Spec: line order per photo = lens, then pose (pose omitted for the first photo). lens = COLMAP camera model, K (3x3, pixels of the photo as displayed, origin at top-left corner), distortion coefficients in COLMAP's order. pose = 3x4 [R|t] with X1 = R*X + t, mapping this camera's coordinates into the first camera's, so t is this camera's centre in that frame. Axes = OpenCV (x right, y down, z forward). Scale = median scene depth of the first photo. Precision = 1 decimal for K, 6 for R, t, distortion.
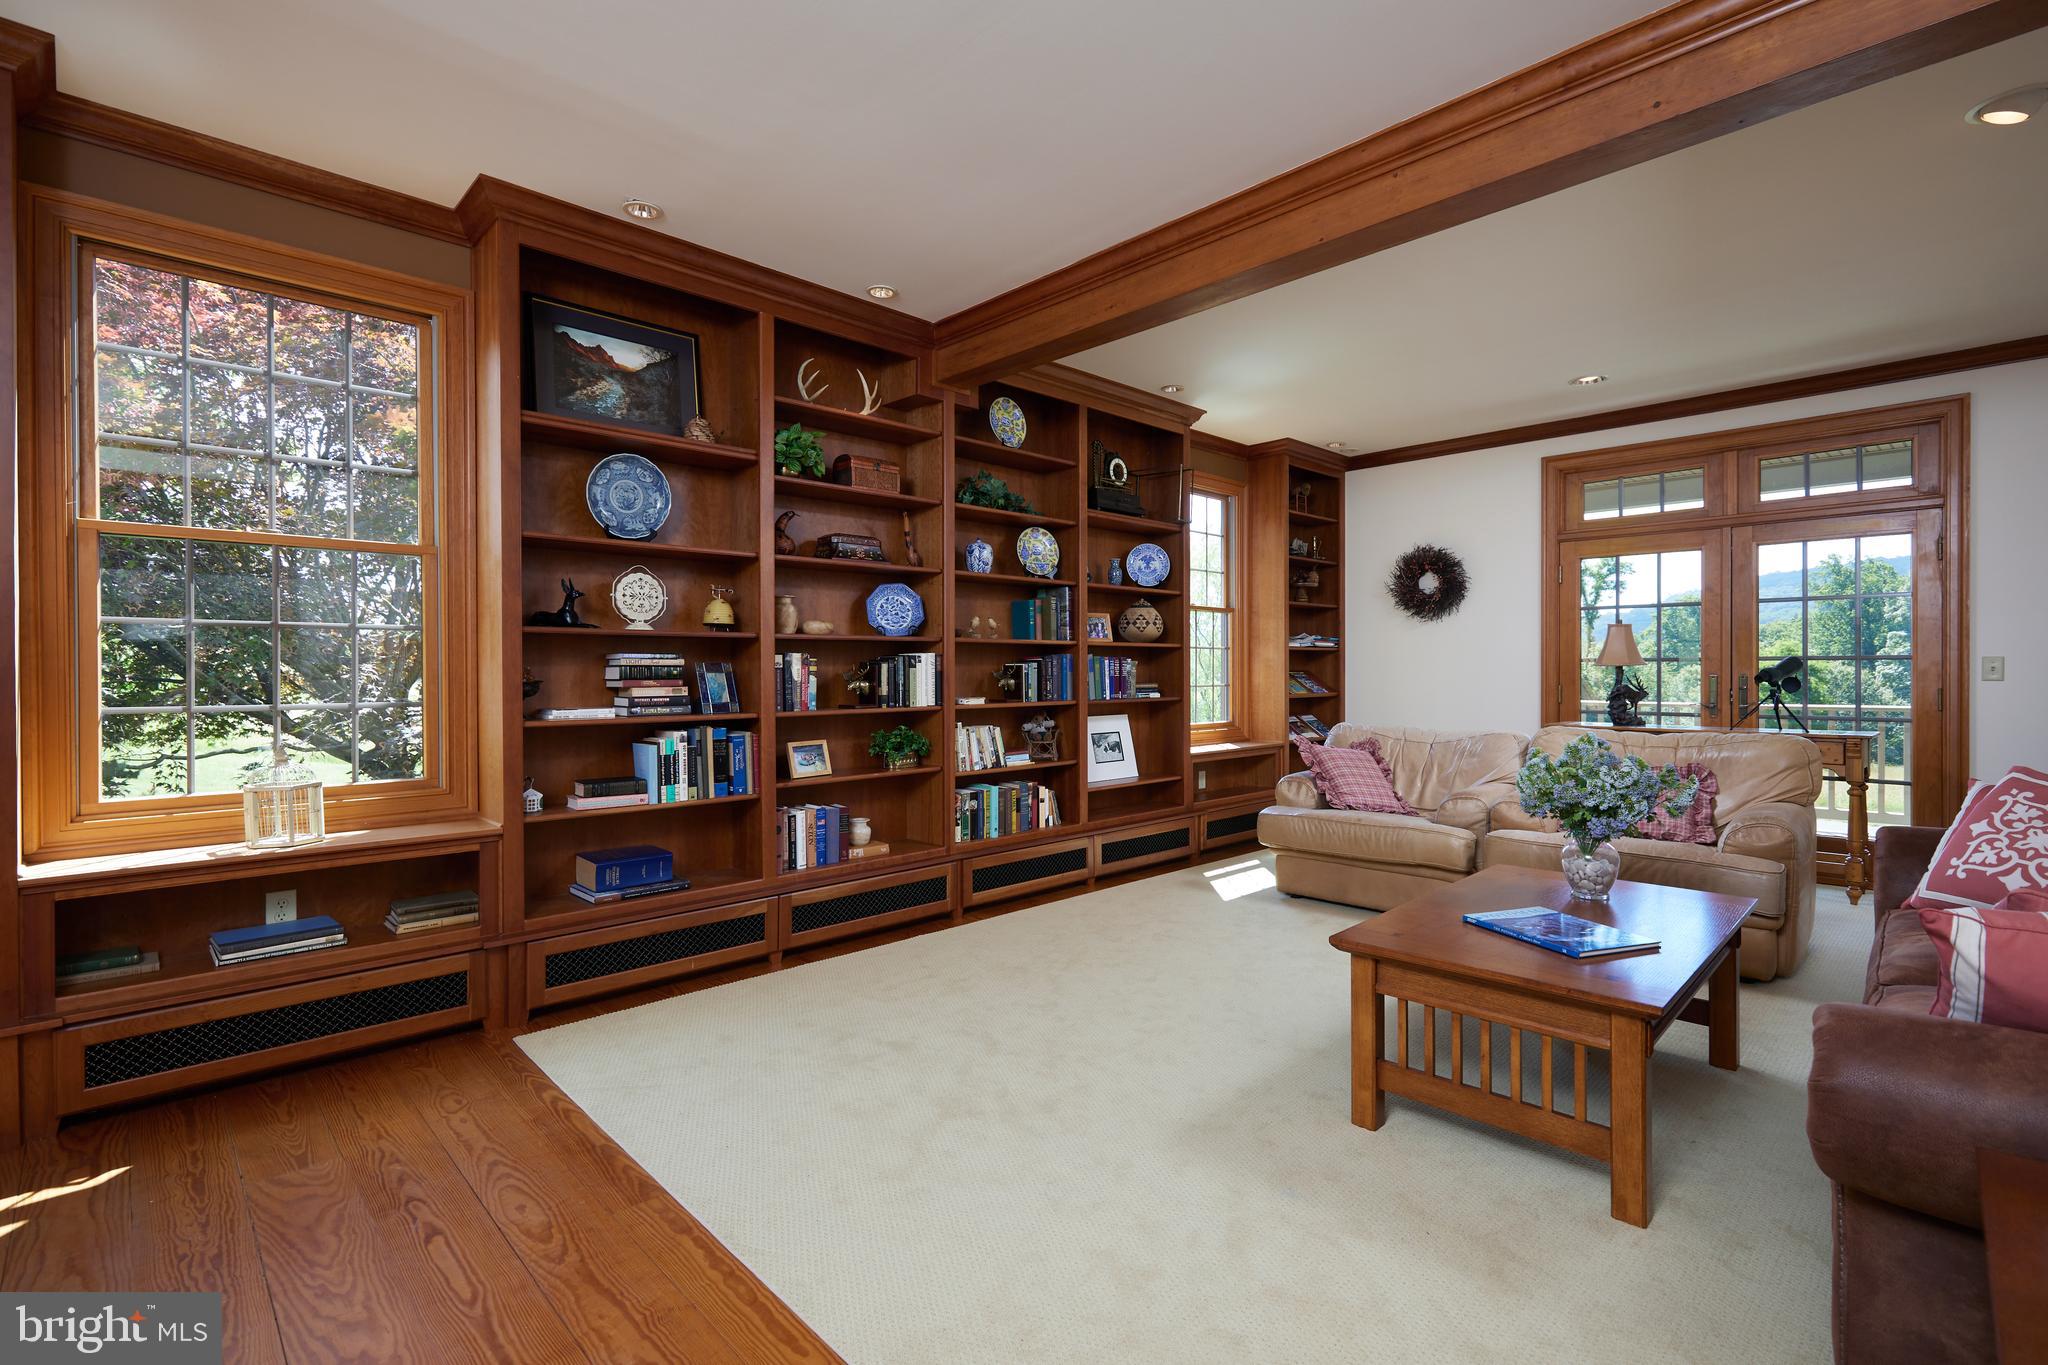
lens RADIAL K [[940.5, 0, 1026.8], [0, 940.5, 678.5], [0, 0, 1]] dist [0.001854, 0.002578]
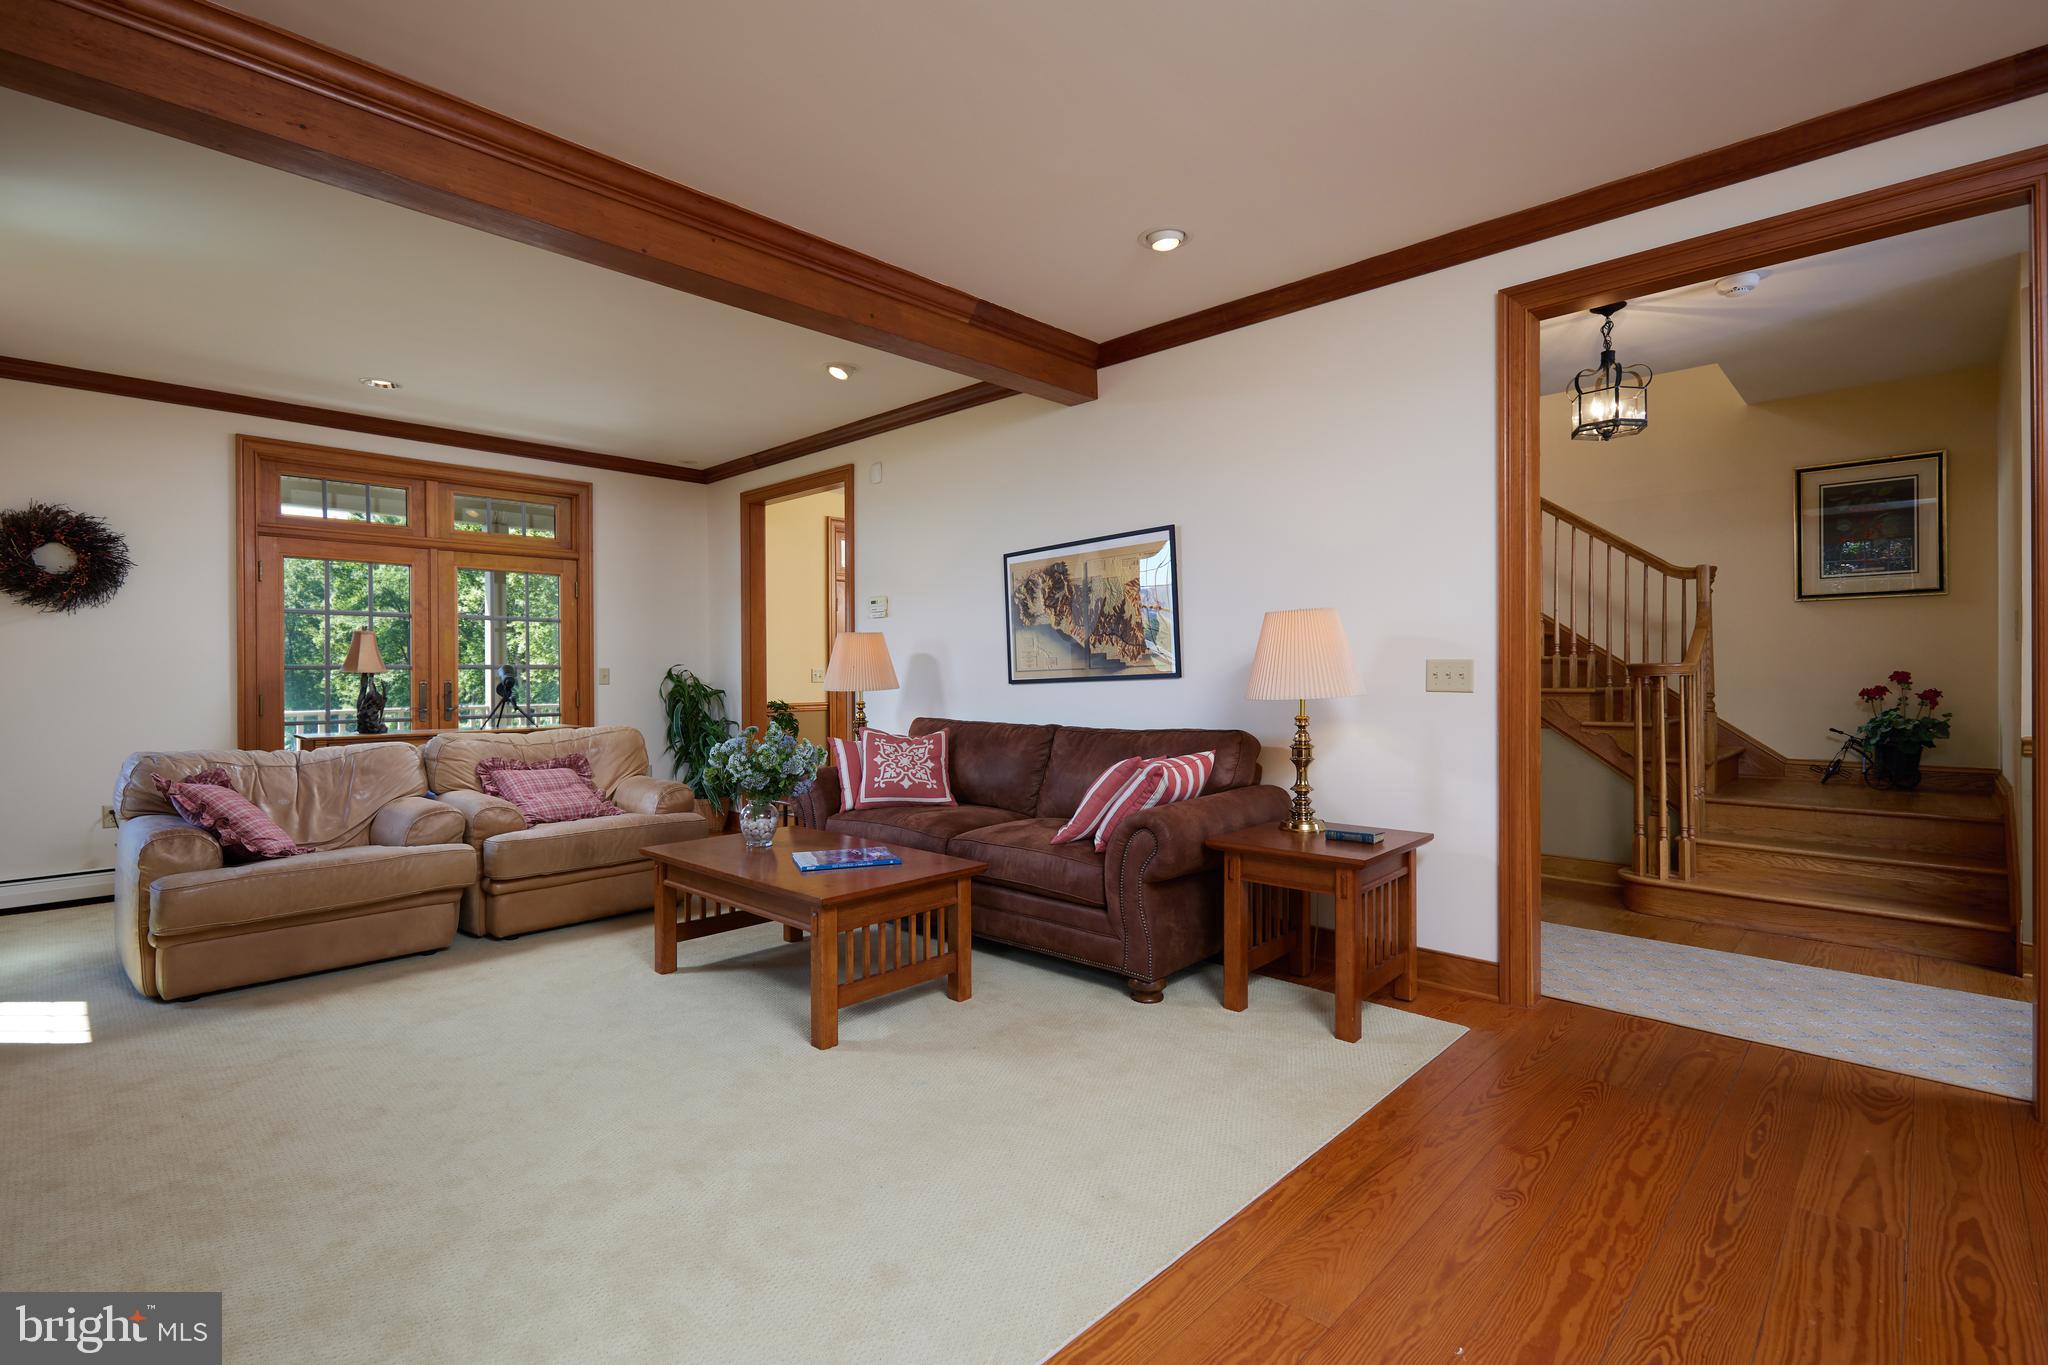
lens RADIAL K [[940.5, 0, 1026.5], [0, 940.5, 677.5], [0, 0, 1]] dist [0.001854, 0.002578]
pose [[-0.032002, -0.001454, 0.999487, -0.382272], [0.013395, 0.999909, 0.001884, -0.002184], [-0.999398, 0.013448, -0.031980, 0.339394]]
